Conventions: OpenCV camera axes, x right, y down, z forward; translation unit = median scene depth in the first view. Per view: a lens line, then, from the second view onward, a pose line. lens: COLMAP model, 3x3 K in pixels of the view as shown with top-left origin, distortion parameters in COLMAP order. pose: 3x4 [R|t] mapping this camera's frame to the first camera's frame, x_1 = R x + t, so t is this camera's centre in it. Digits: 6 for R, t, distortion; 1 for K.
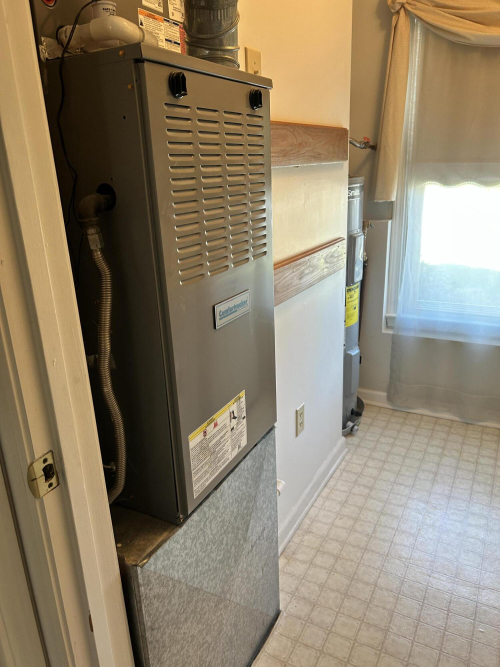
lens RADIAL K [[501.9, 0, 250.0], [0, 501.9, 333.5], [0, 0, 1]] dist [0.031281, -0.040727]
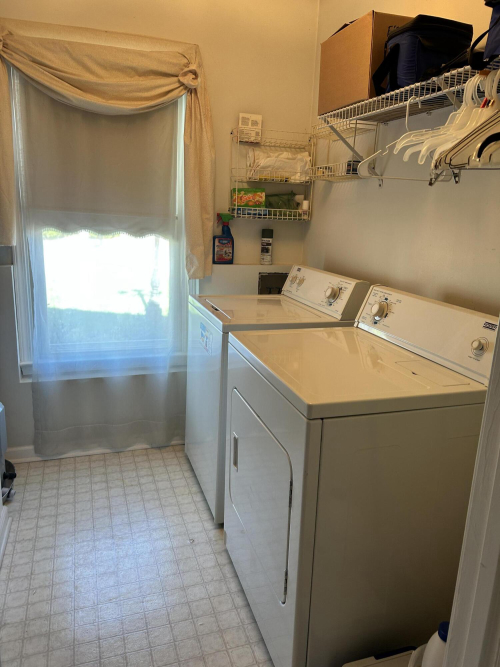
lens RADIAL K [[501.9, 0, 250.0], [0, 501.9, 333.5], [0, 0, 1]] dist [0.031281, -0.040727]
pose [[0.679432, -0.110492, 0.725371, -0.130679], [0.168810, 0.985616, -0.007984, -0.014121], [-0.714055, 0.127874, 0.688312, 0.036864]]
